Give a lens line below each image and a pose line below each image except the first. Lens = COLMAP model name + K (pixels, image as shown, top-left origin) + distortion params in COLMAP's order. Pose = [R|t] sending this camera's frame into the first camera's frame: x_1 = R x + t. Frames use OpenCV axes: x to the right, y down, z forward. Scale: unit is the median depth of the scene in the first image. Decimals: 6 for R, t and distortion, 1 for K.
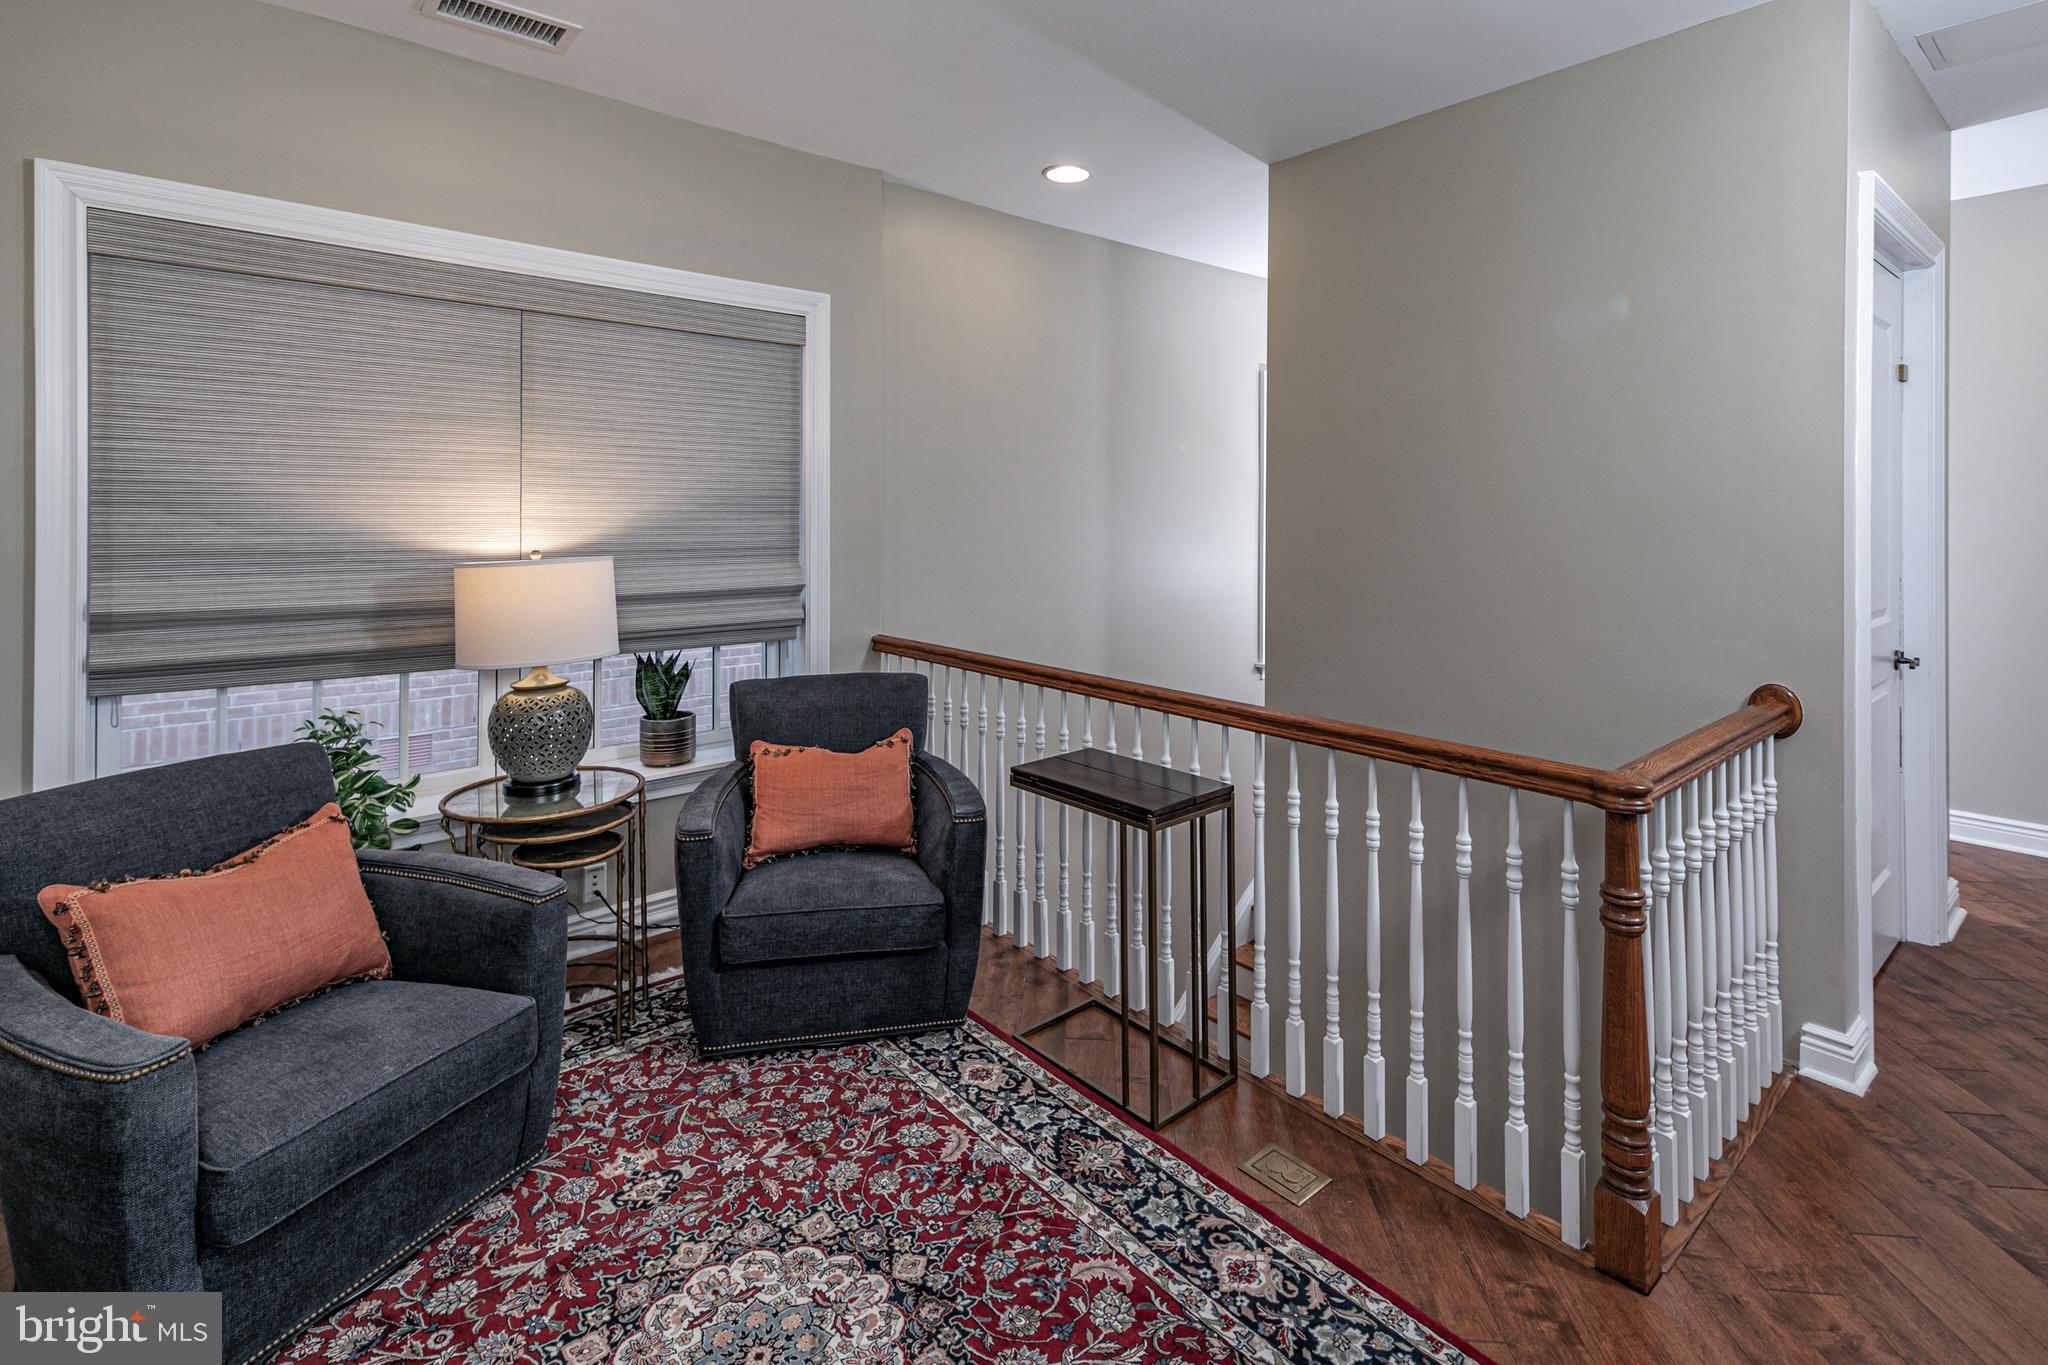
lens RADIAL K [[954.7, 0, 1021.9], [0, 954.7, 730.9], [0, 0, 1]] dist [0.021666, -0.000569]
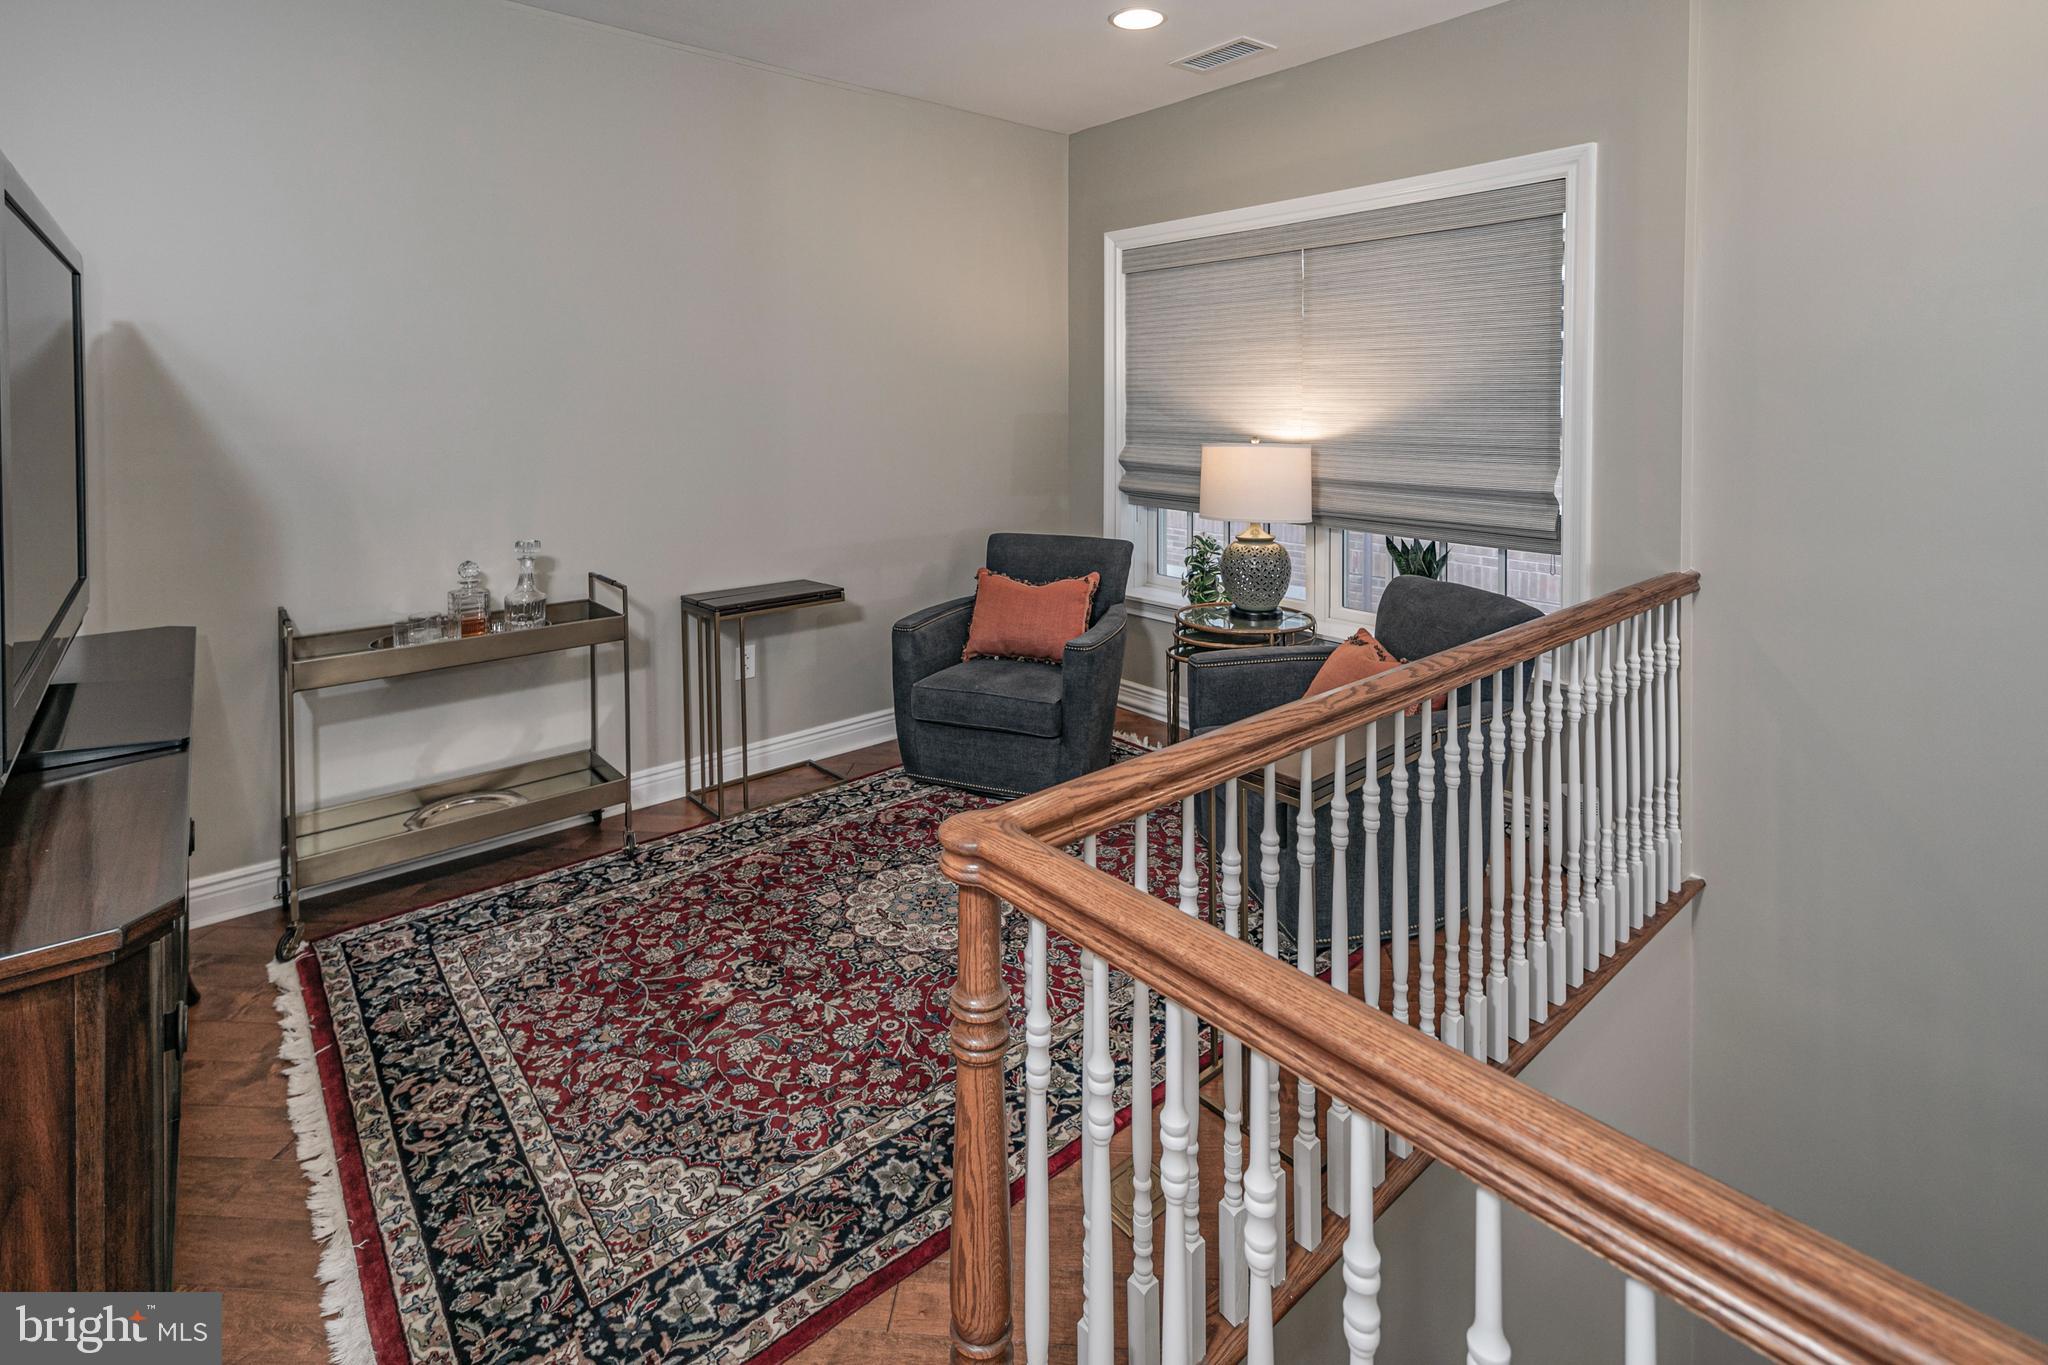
lens RADIAL K [[935.6, 0, 1024.0], [0, 935.6, 682.5], [0, 0, 1]] dist [0.016021, -0.000028]
pose [[0.002900, 0.284306, -0.958729, 0.803846], [-0.230125, 0.933191, 0.276037, -0.146006], [0.973157, 0.219827, 0.068132, 0.634261]]
